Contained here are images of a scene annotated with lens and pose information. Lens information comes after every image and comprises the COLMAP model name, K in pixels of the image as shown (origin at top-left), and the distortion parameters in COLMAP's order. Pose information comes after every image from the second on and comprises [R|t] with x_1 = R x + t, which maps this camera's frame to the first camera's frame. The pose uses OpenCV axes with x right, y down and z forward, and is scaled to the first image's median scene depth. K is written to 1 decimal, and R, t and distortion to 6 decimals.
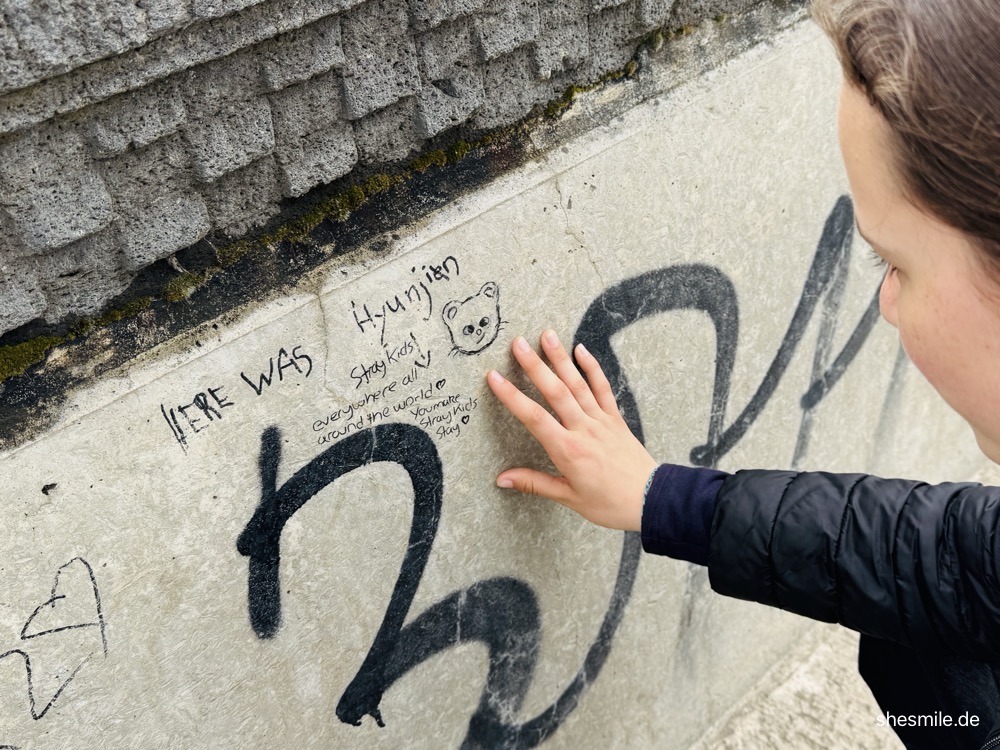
lens RADIAL K [[899.8, 0, 500.0], [0, 899.8, 375.0], [0, 0, 1]] dist [0.095632, -0.219732]
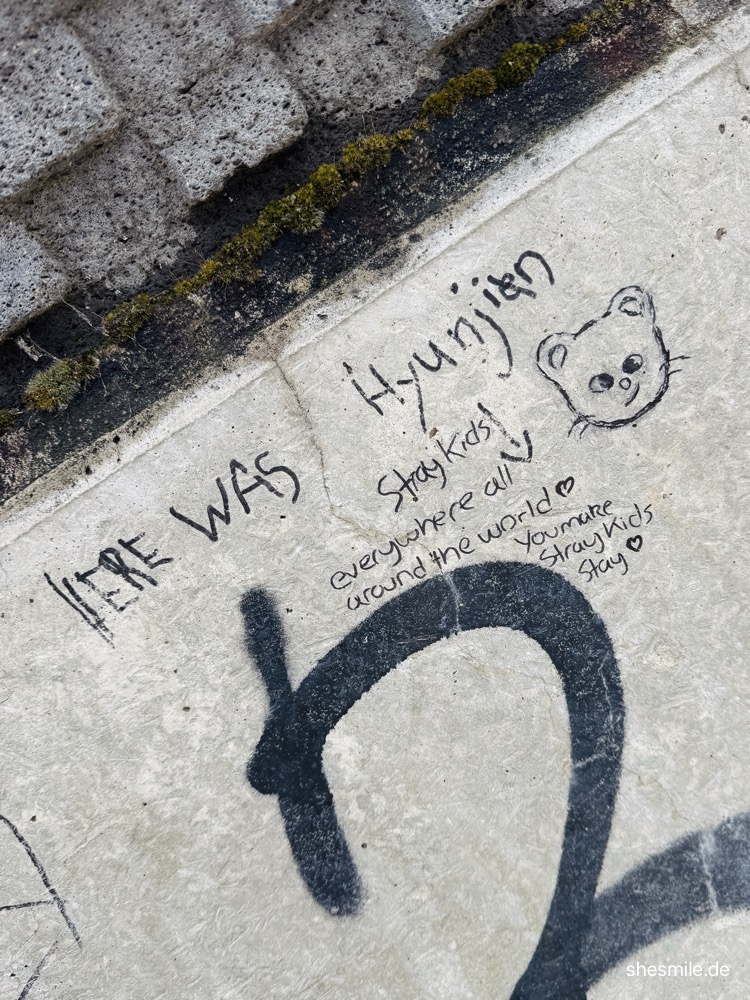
lens RADIAL K [[899.8, 0, 375.0], [0, 899.8, 500.0], [0, 0, 1]] dist [0.095632, -0.219732]
pose [[0.853787, -0.127917, -0.504663, 0.128070], [0.120697, 0.991570, -0.047138, 0.033666], [0.506438, -0.020665, 0.862029, 0.487620]]
